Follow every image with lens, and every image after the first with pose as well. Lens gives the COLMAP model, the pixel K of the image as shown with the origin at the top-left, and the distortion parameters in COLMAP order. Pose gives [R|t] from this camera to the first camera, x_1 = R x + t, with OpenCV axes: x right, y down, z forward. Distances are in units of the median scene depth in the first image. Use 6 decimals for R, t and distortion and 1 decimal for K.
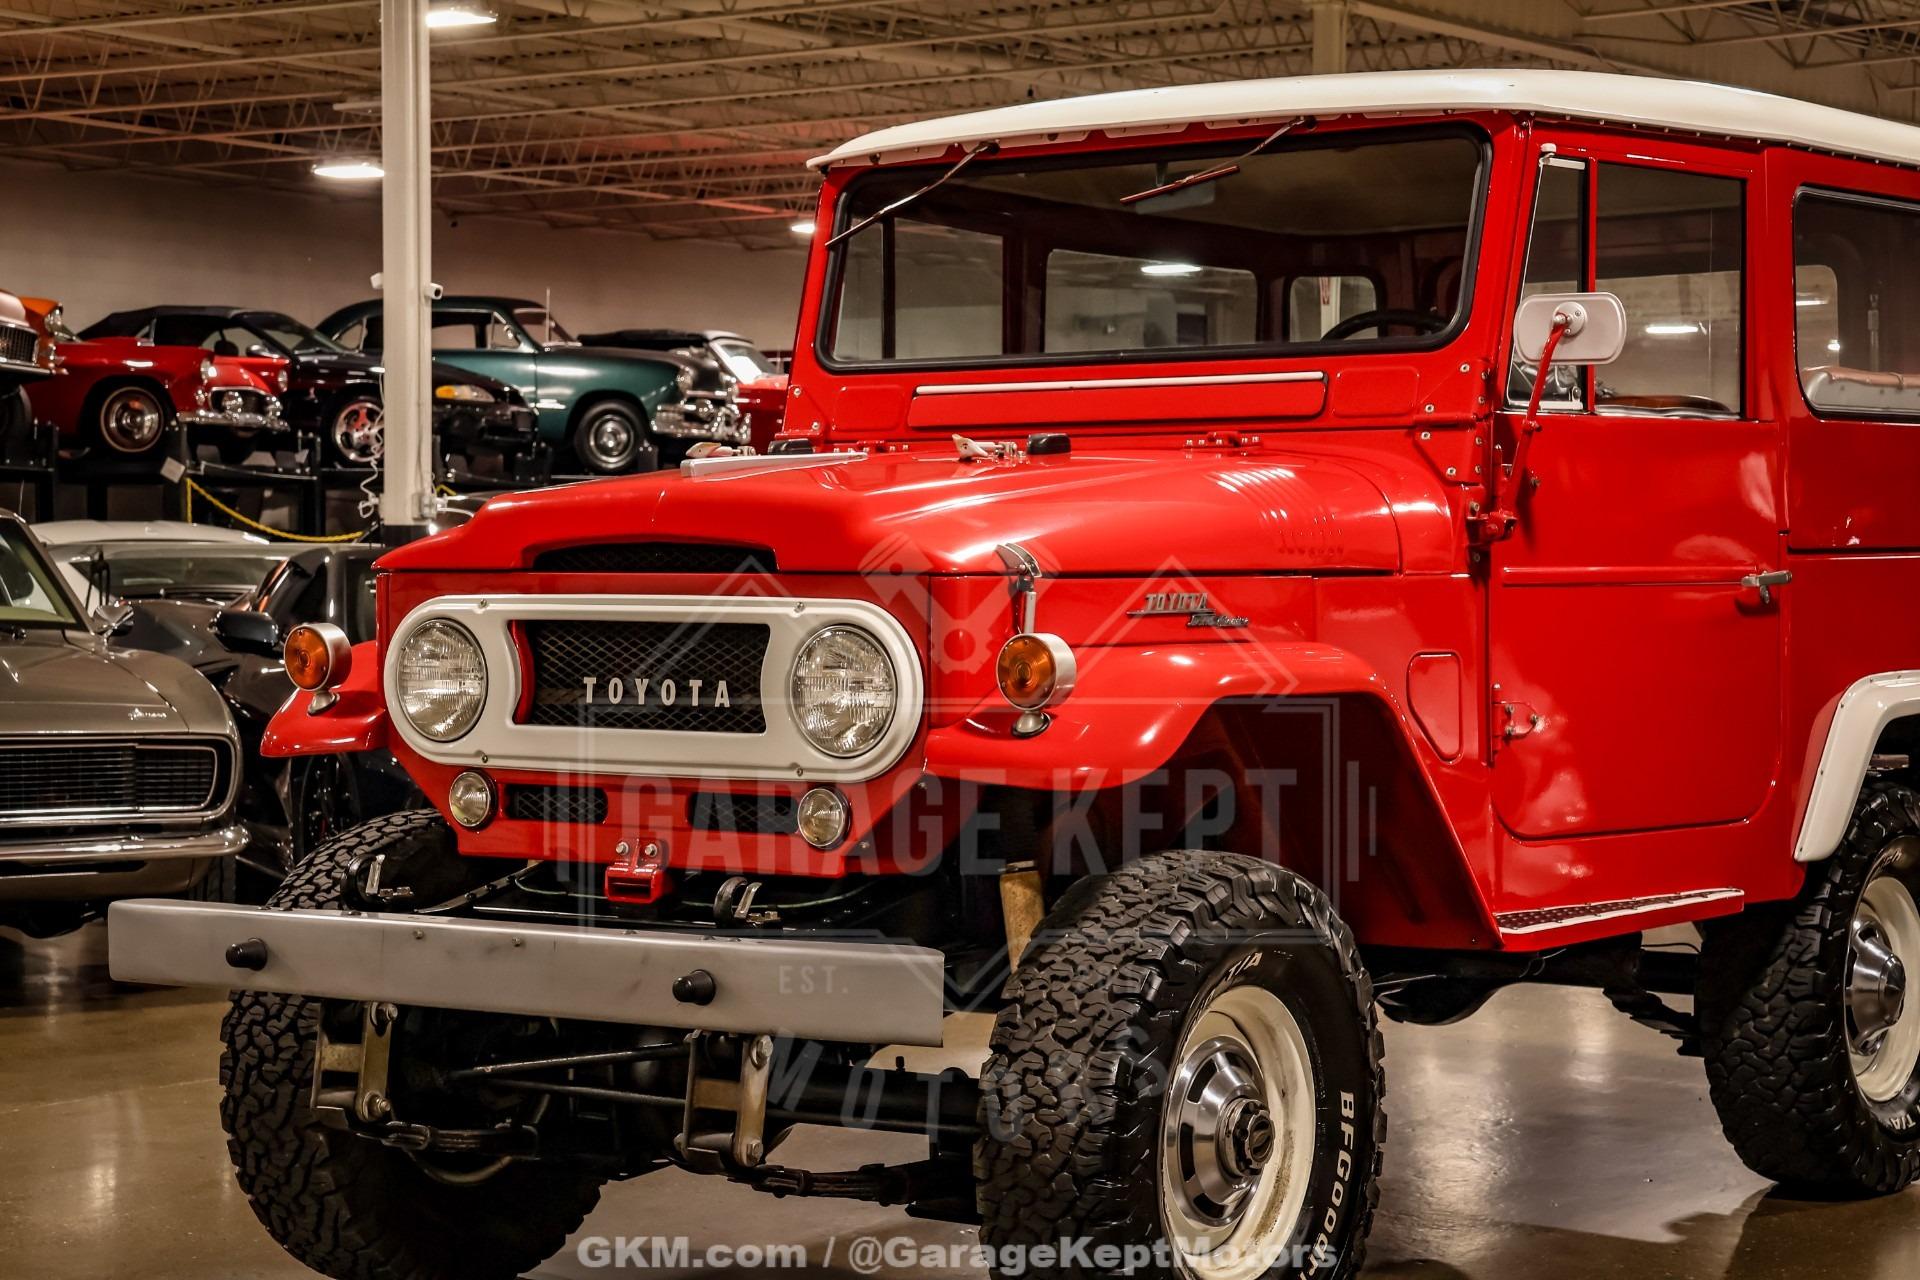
lens RADIAL K [[3788.7, 0, 959.6], [0, 3788.7, 639.7], [0, 0, 1]] dist [0.269550, 0.435039]
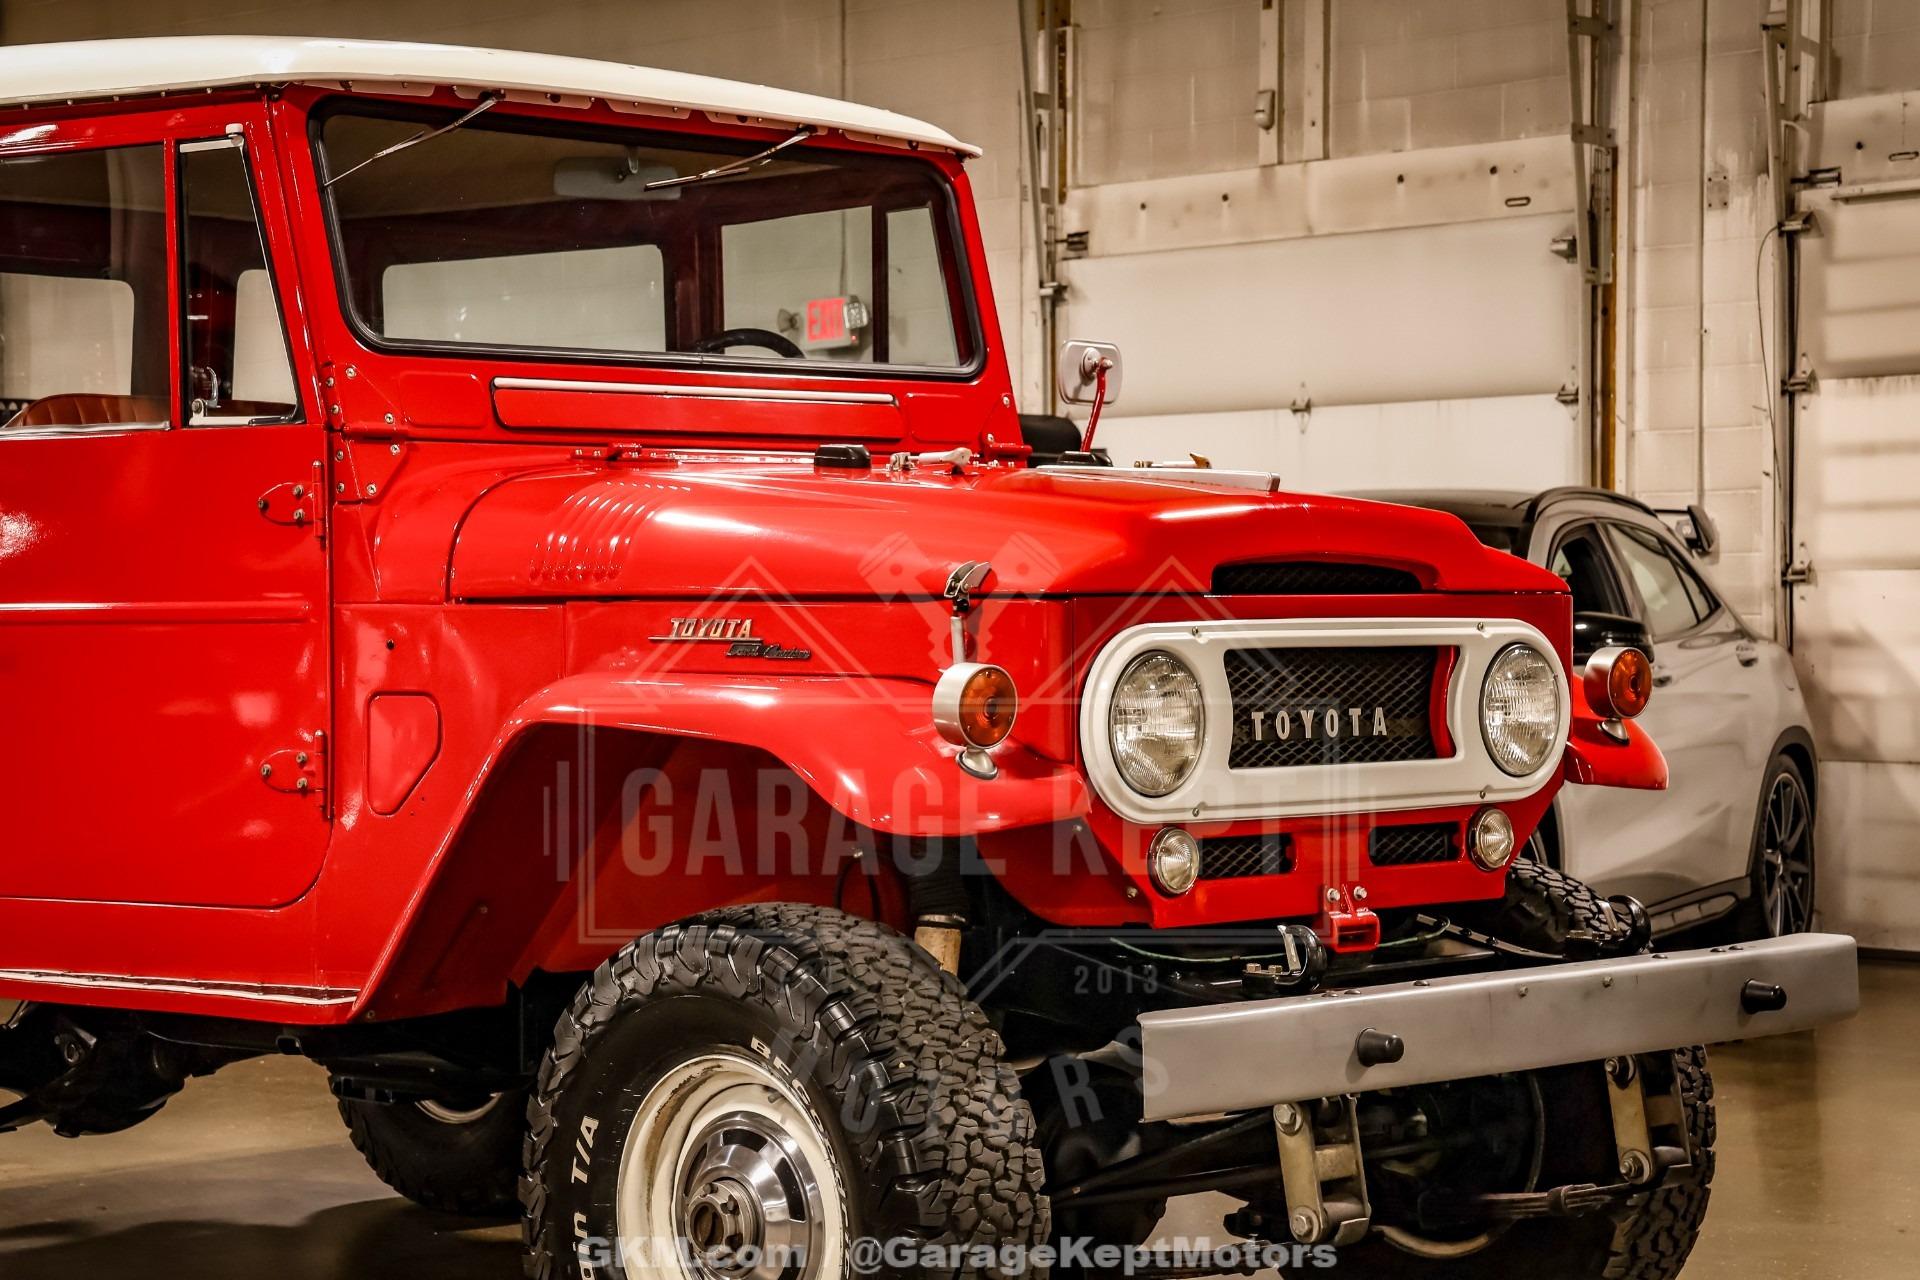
lens RADIAL K [[4138.4, 0, 886.4], [0, 4138.4, 638.5], [0, 0, 1]] dist [0.316270, 0.267588]
pose [[0.152160, -0.012535, 0.988276, -1.019212], [0.028932, 0.999548, 0.008223, -0.016918], [-0.987932, 0.027342, 0.152453, 0.886903]]
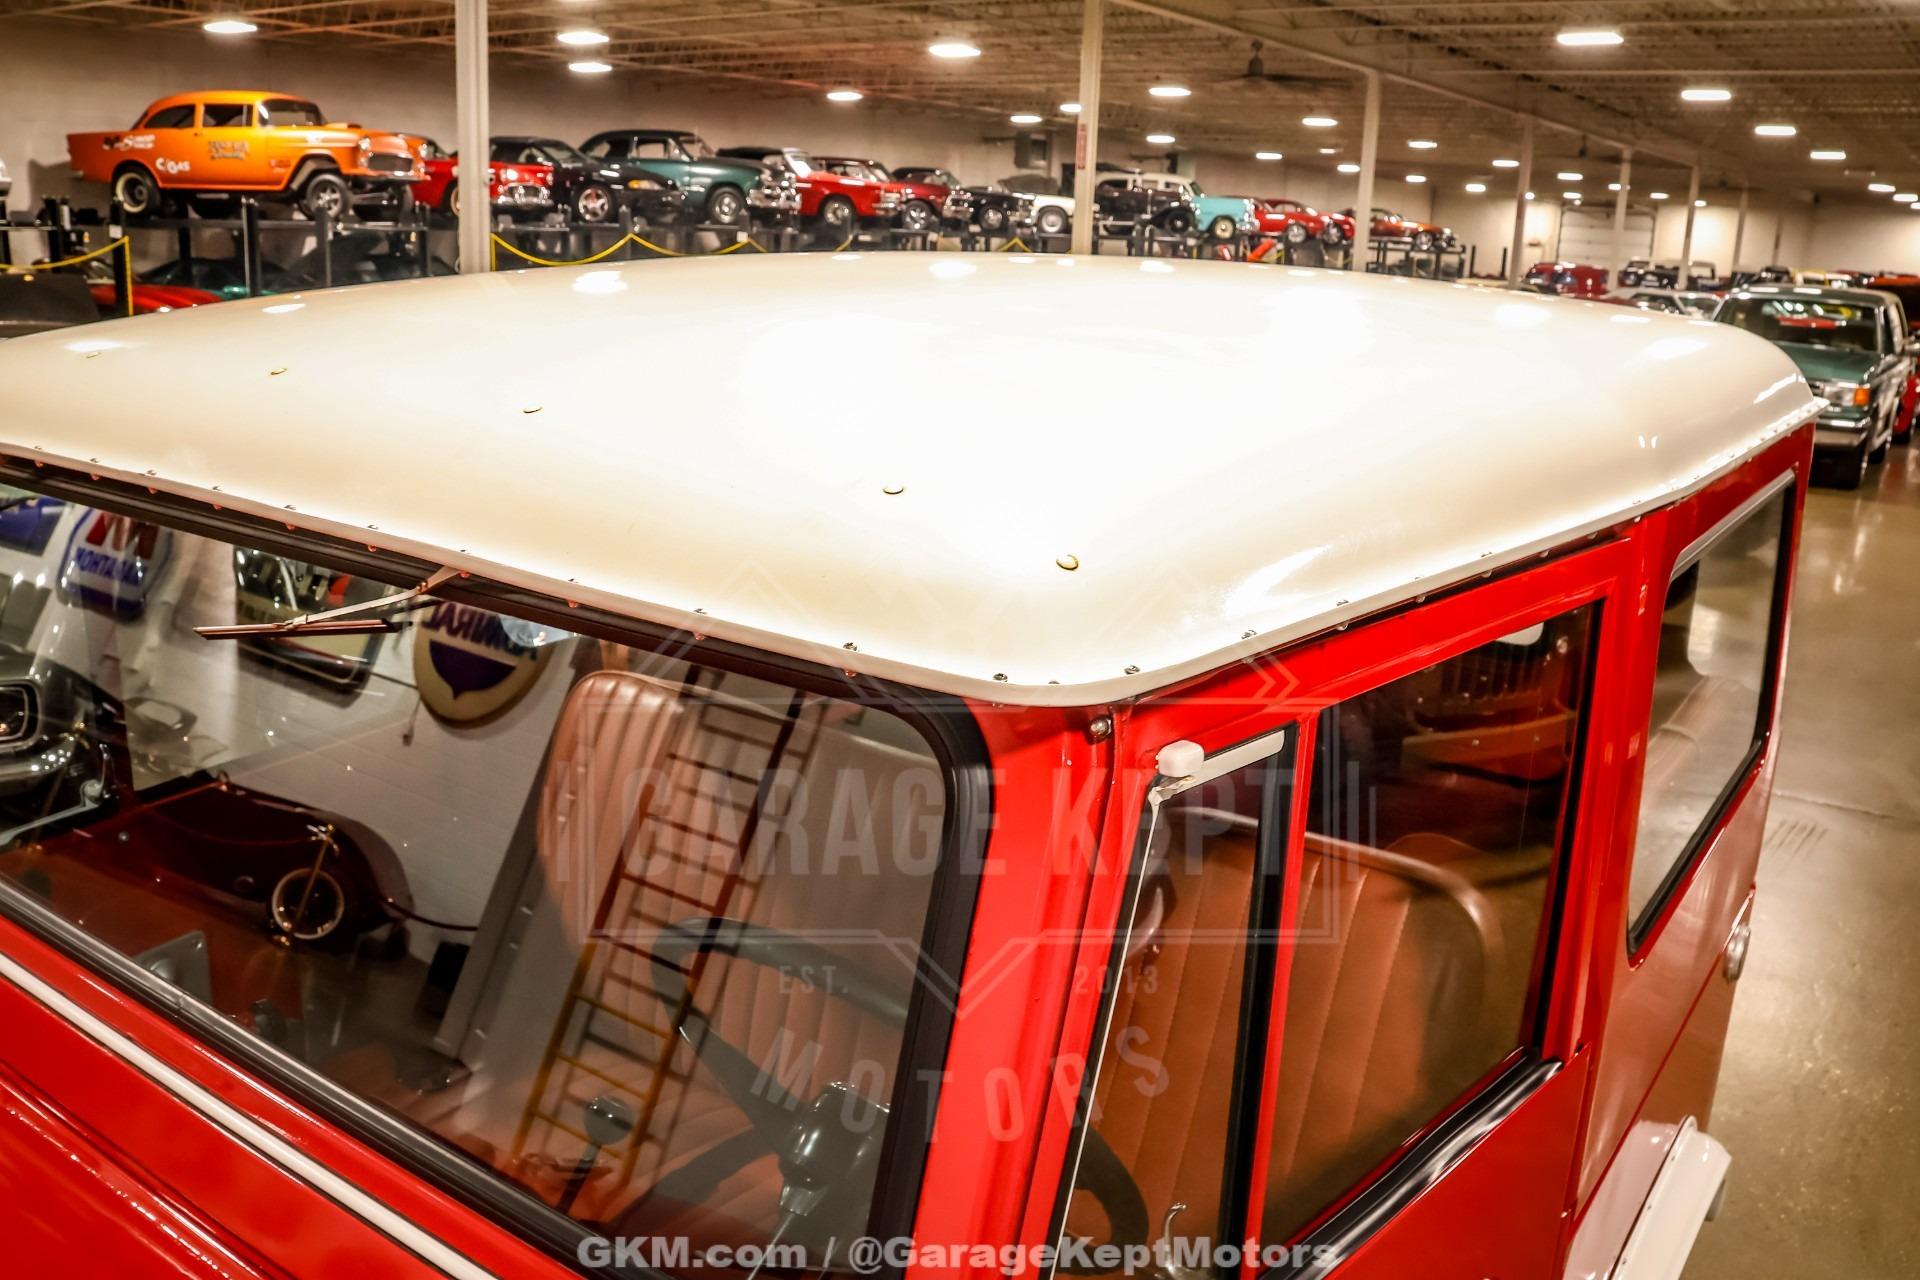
lens RADIAL K [[1589.0, 0, 954.3], [0, 1589.0, 640.6], [0, 0, 1]] dist [-0.160298, 0.119418]
pose [[0.999428, 0.033163, 0.006585, 0.141842], [-0.033776, 0.970457, 0.238900, -0.176910], [0.001532, -0.238986, 0.971022, 0.924911]]
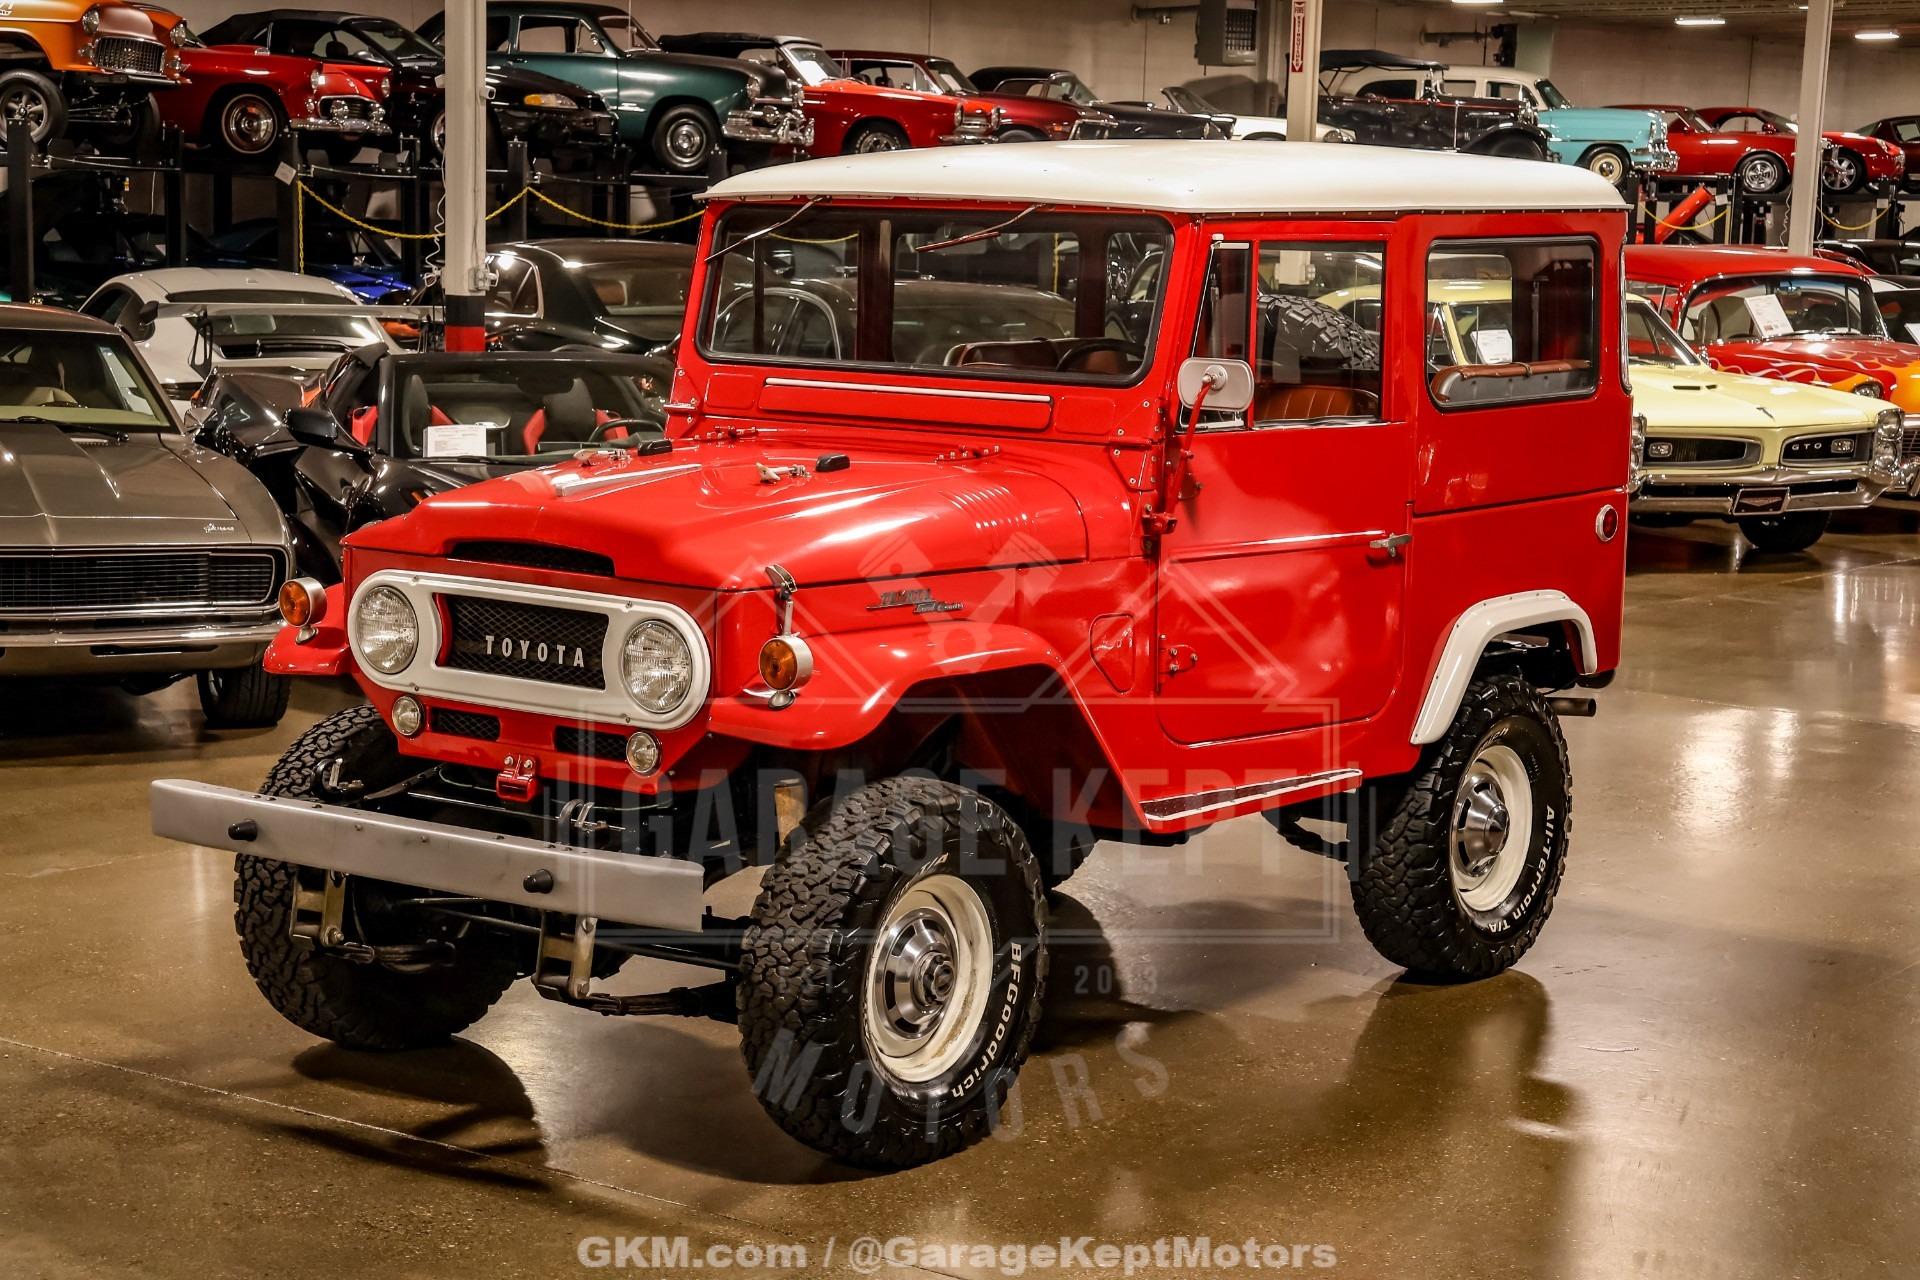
lens RADIAL K [[3624.4, 0, 962.7], [0, 3624.4, 644.9], [0, 0, 1]] dist [0.223802, 0.611576]
pose [[0.999320, 0.025469, -0.026677, 0.107053], [-0.022441, 0.993874, 0.108214, -0.128811], [0.029270, -0.107542, 0.993770, -0.312595]]
